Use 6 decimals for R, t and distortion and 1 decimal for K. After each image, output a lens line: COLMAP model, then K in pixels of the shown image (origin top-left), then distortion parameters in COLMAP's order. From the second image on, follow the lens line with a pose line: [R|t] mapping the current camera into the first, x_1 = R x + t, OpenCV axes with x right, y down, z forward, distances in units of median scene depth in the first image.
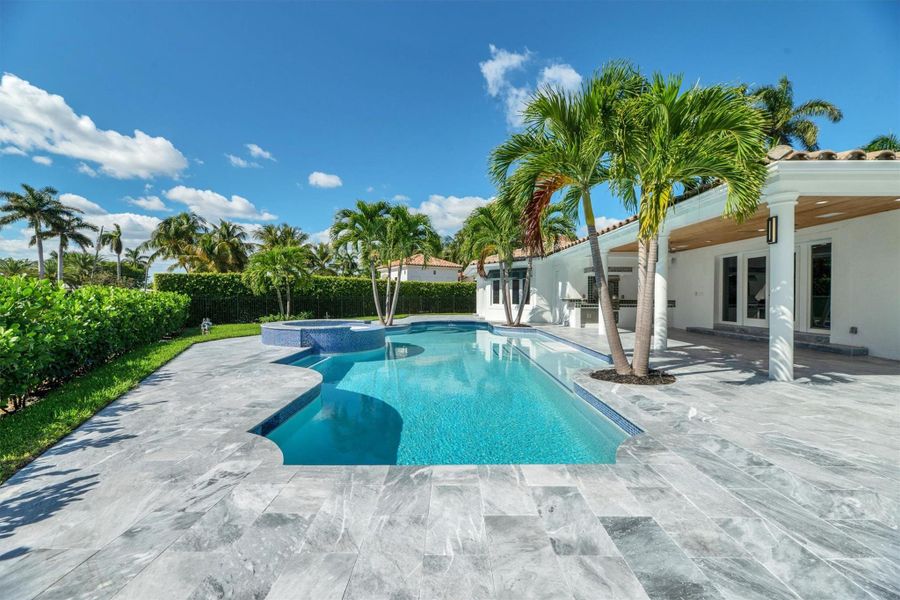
lens RADIAL K [[359.8, 0, 450.0], [0, 359.8, 300.0], [0, 0, 1]] dist [-0.003875, -0.000913]
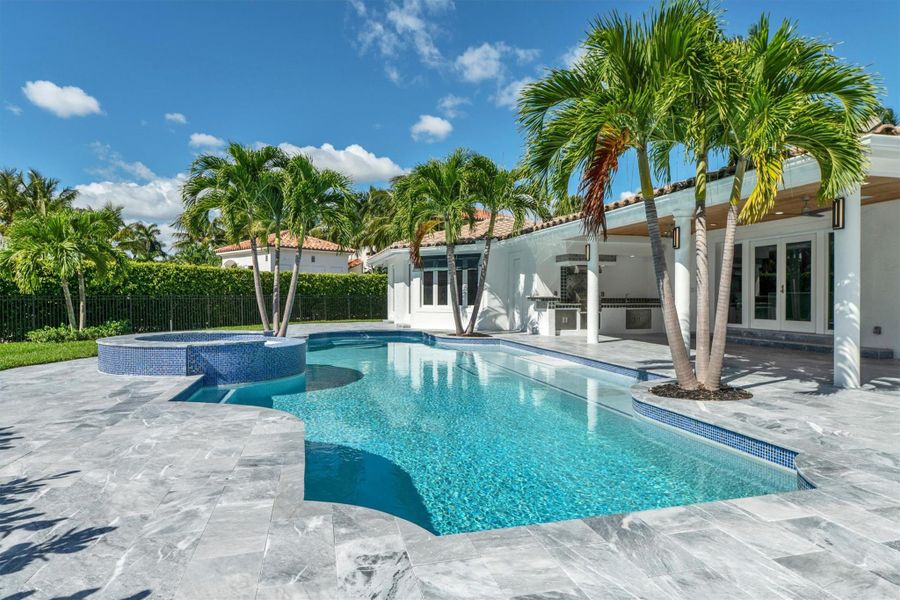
lens RADIAL K [[525.8, 0, 450.0], [0, 525.8, 300.0], [0, 0, 1]] dist [0.006387, 0.000802]
pose [[0.966422, -0.004916, 0.256914, -0.183911], [0.005436, 0.999984, -0.001316, 0.004814], [-0.256903, 0.002668, 0.966433, 0.010200]]
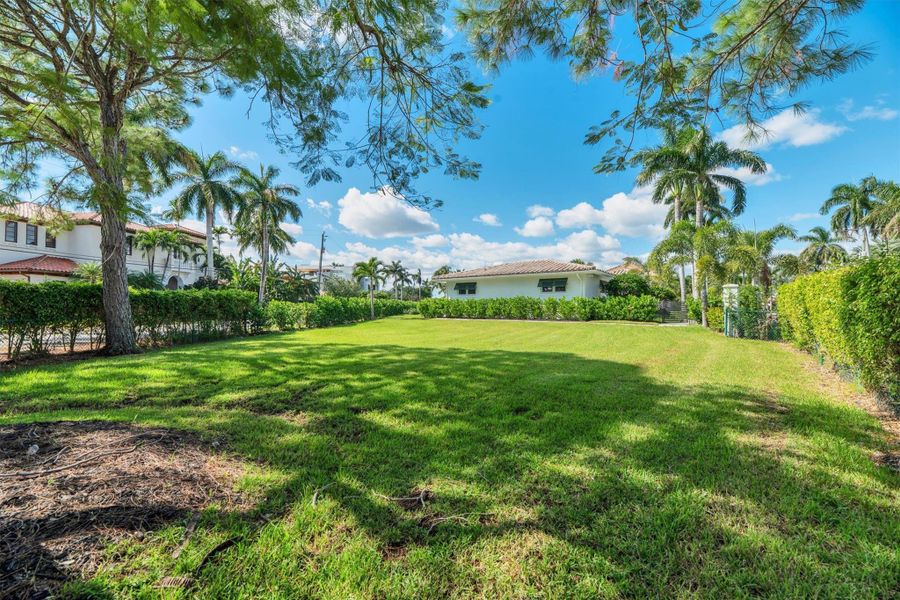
lens RADIAL K [[359.8, 0, 450.0], [0, 359.8, 300.0], [0, 0, 1]] dist [-0.003875, -0.000913]
pose [[0.789755, -0.021433, -0.613048, 3.637434], [0.000752, 0.999423, -0.033972, 0.203698], [0.613423, 0.026368, 0.789315, -3.990119]]
